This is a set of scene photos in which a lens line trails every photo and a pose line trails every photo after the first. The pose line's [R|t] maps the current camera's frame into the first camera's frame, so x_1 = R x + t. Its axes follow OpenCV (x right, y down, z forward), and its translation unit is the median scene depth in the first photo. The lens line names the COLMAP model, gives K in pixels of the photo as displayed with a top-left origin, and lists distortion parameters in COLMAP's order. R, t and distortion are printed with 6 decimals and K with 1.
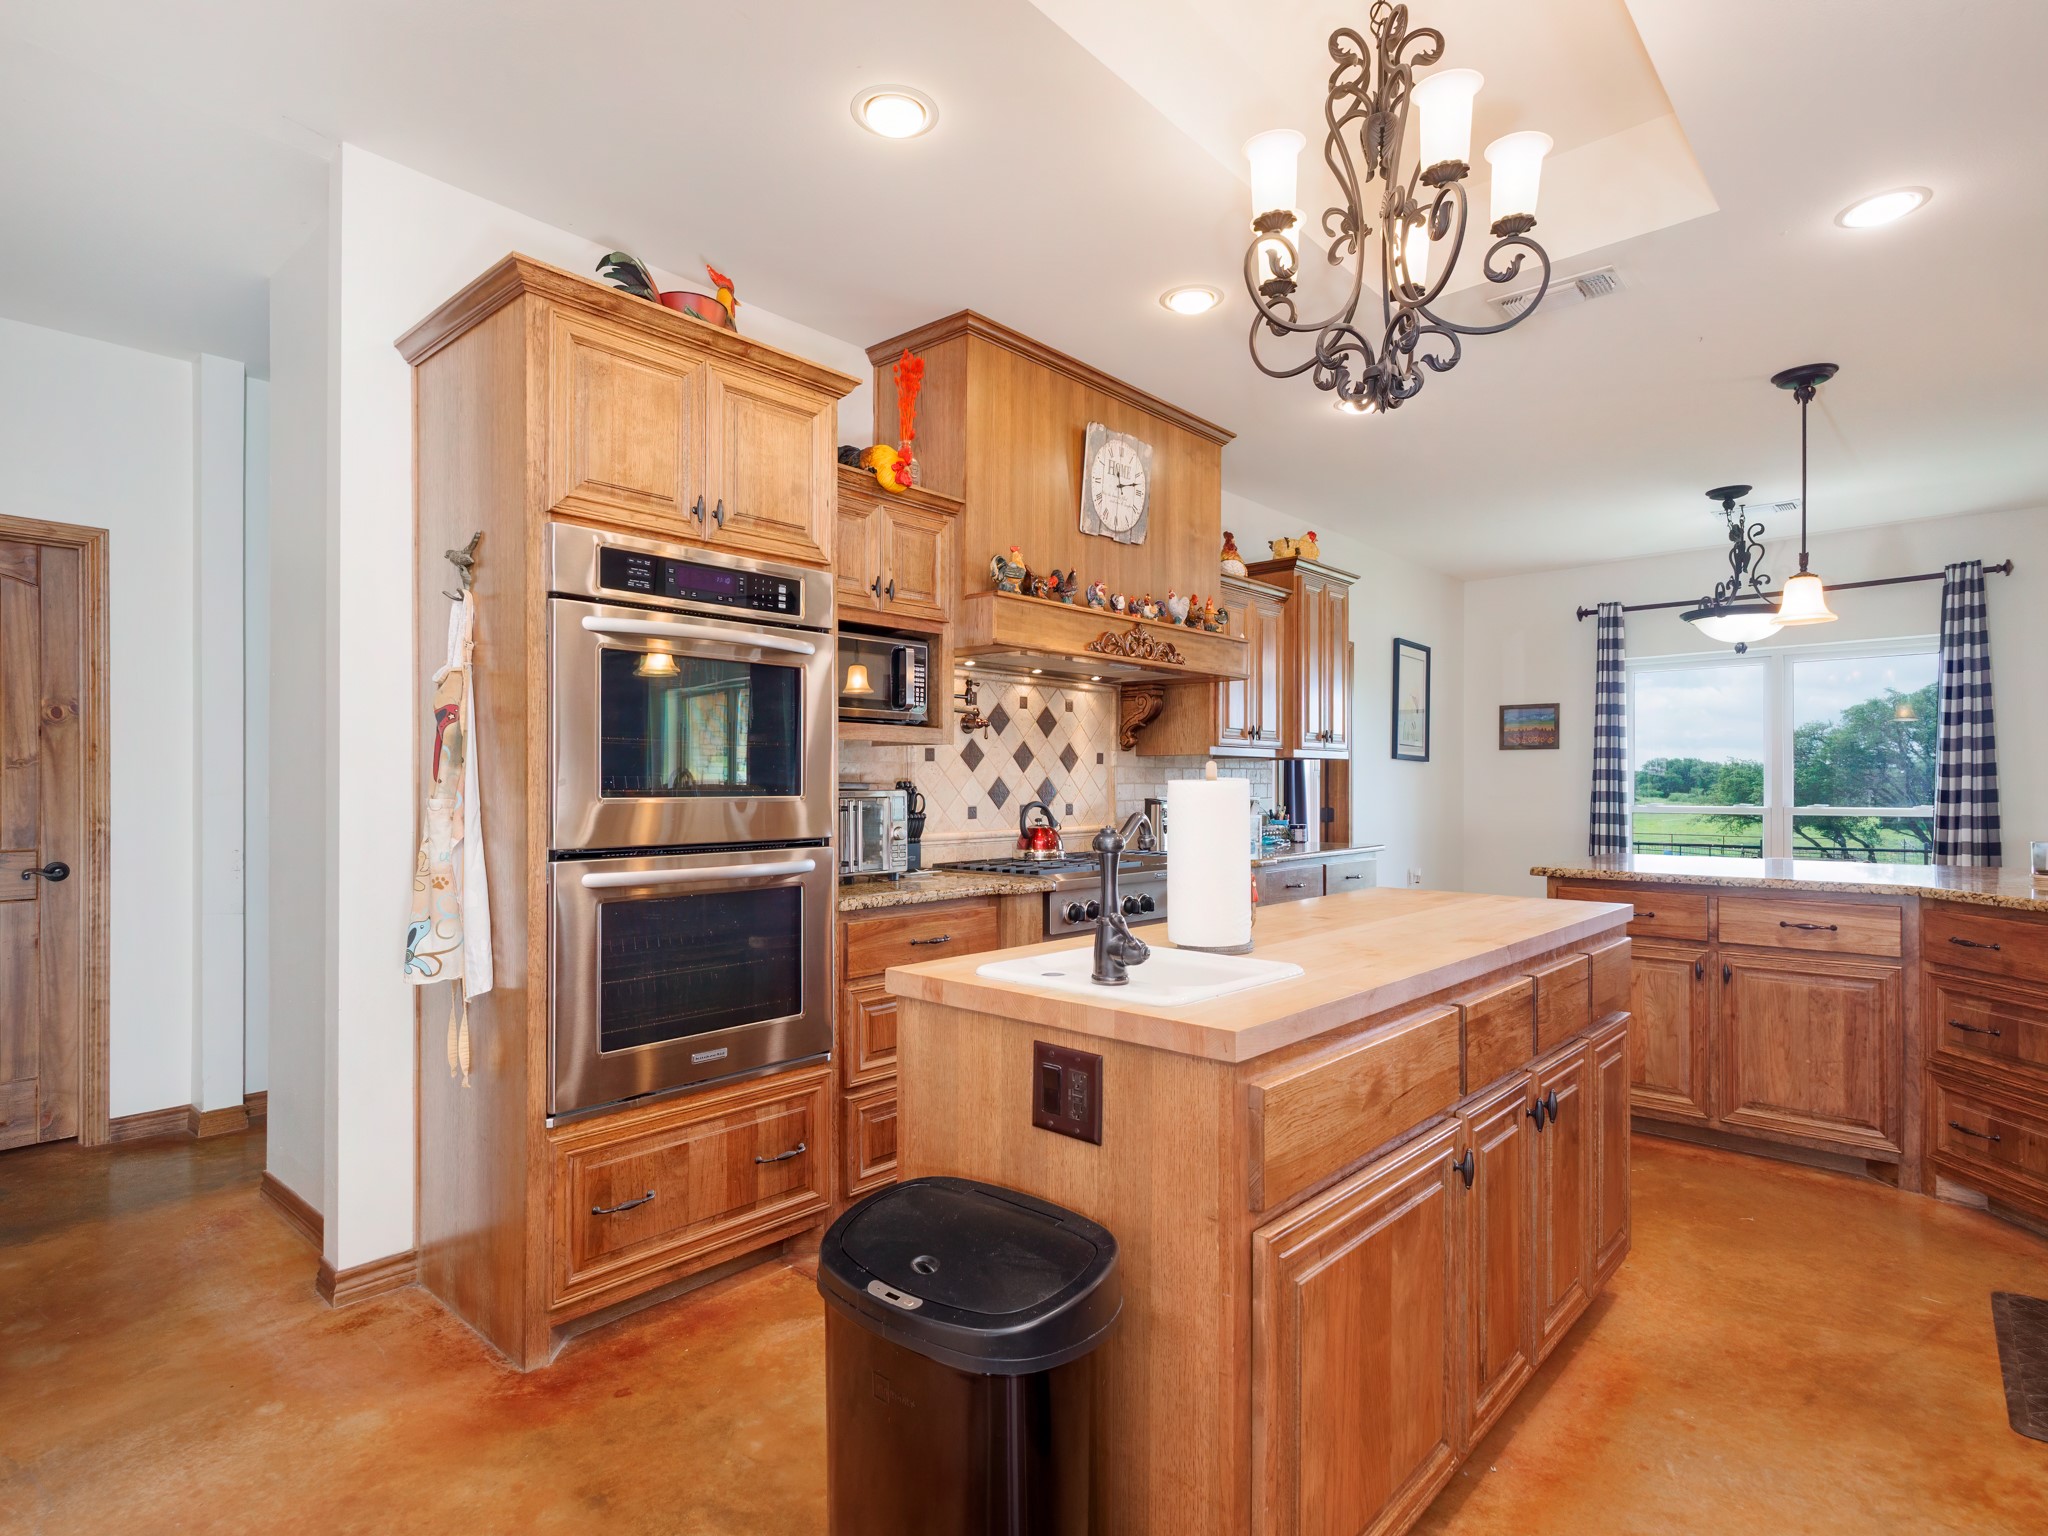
lens RADIAL K [[1060.3, 0, 1024.0], [0, 1060.3, 768.0], [0, 0, 1]] dist [0.004626, -0.001762]
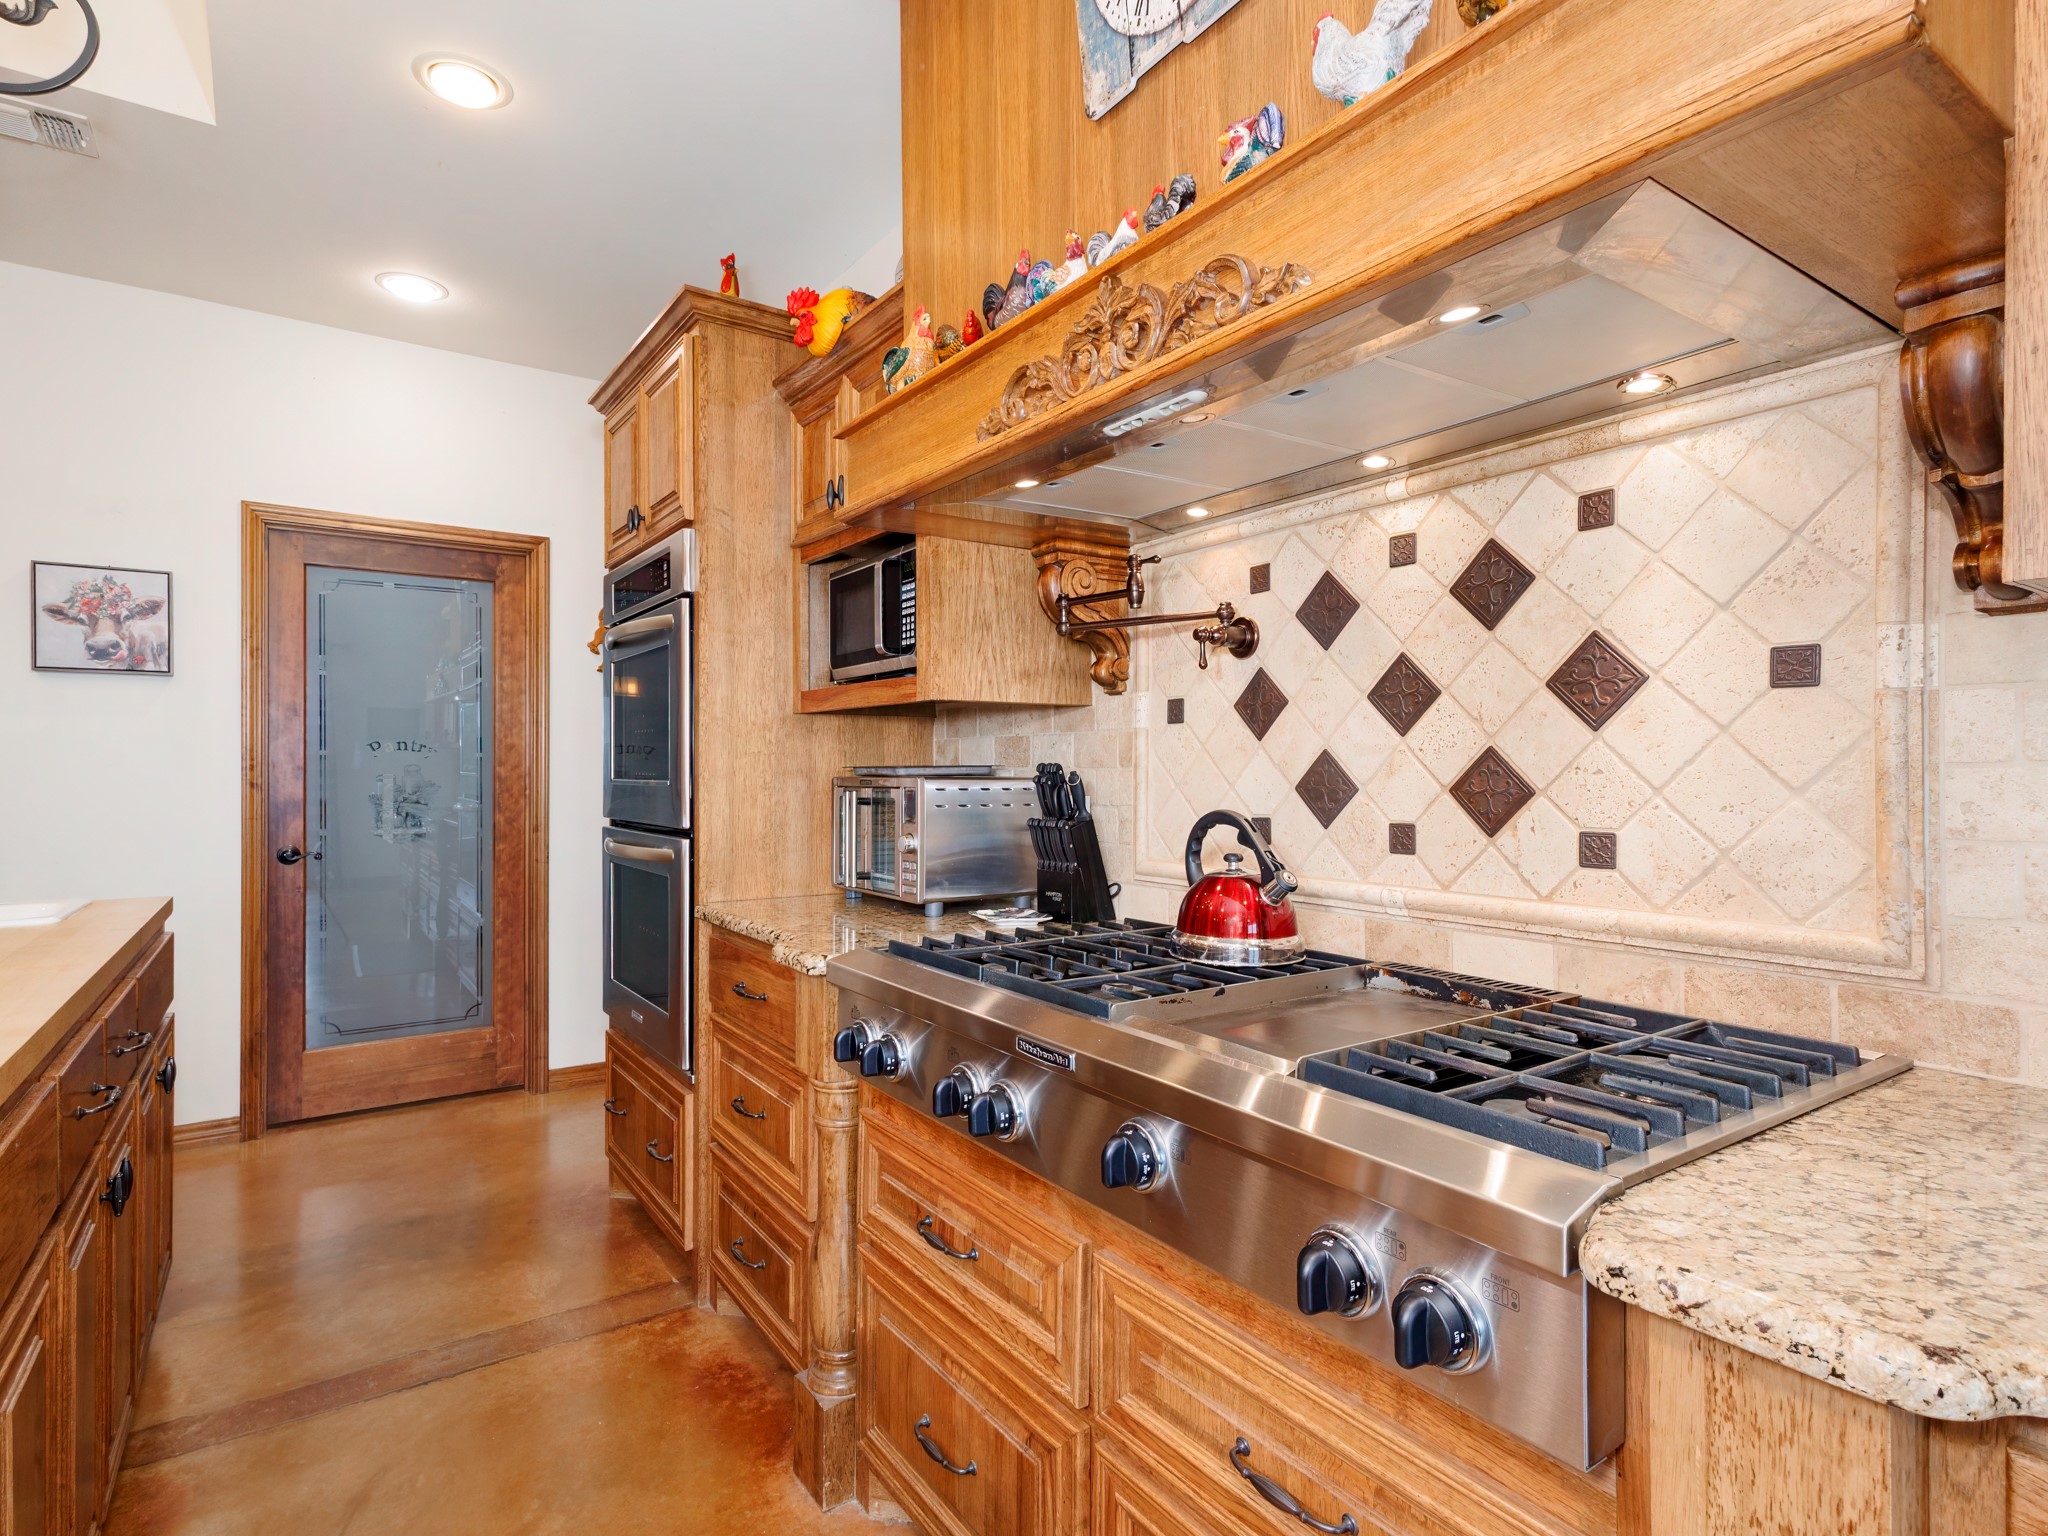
lens RADIAL K [[1060.3, 0, 1024.0], [0, 1060.3, 768.0], [0, 0, 1]] dist [0.004626, -0.001762]
pose [[-0.232635, -0.003727, -0.972557, 0.388703], [0.017467, 0.999815, -0.008009, 0.015787], [0.972407, -0.018851, -0.232526, 0.943248]]
